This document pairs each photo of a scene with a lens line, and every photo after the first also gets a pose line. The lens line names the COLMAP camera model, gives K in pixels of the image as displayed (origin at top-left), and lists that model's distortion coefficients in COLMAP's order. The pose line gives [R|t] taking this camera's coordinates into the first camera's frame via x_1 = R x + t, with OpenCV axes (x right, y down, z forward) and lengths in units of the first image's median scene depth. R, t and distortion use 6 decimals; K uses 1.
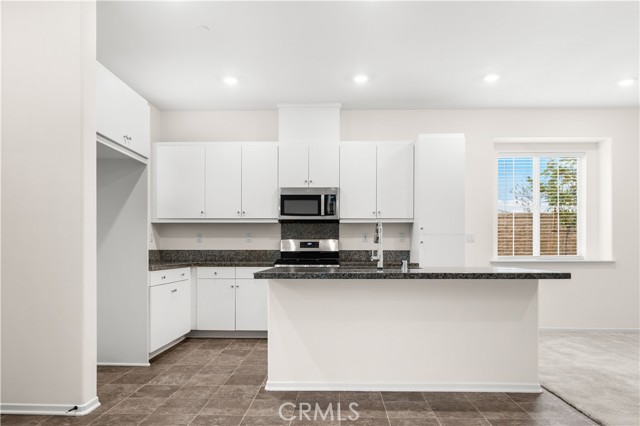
lens RADIAL K [[432.4, 0, 325.4], [0, 432.4, 235.4], [0, 0, 1]] dist [0.005323, 0.000129]
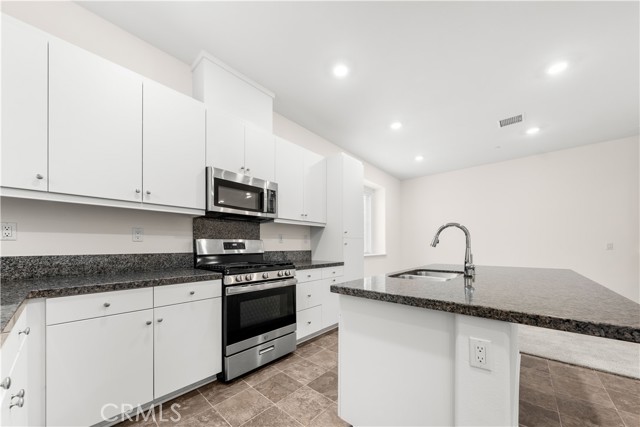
lens RADIAL K [[226.5, 0, 319.2], [0, 226.5, 242.8], [0, 0, 1]] dist [-0.000714, 0.000090]
pose [[0.646048, 0.008657, 0.763248, -0.272192], [-0.023192, 0.999697, 0.008292, 0.008540], [-0.762944, -0.023058, 0.646053, 0.602886]]
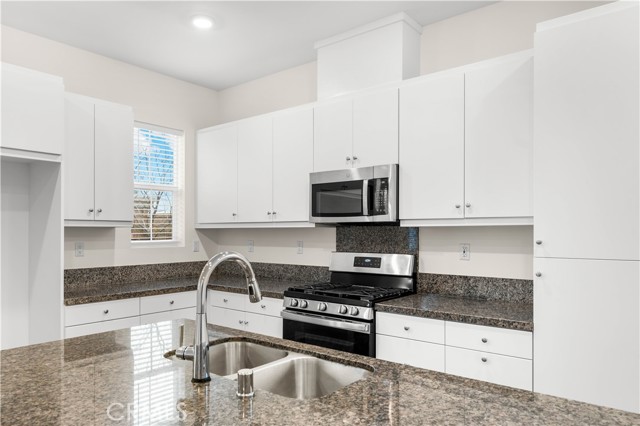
lens RADIAL K [[432.4, 0, 318.1], [0, 432.4, 218.6], [0, 0, 1]] dist [0.005323, 0.000129]
pose [[0.794602, -0.020502, -0.606785, 0.284209], [0.023545, 0.999718, -0.002945, -0.040062], [0.606674, -0.011947, 0.794861, 0.485087]]
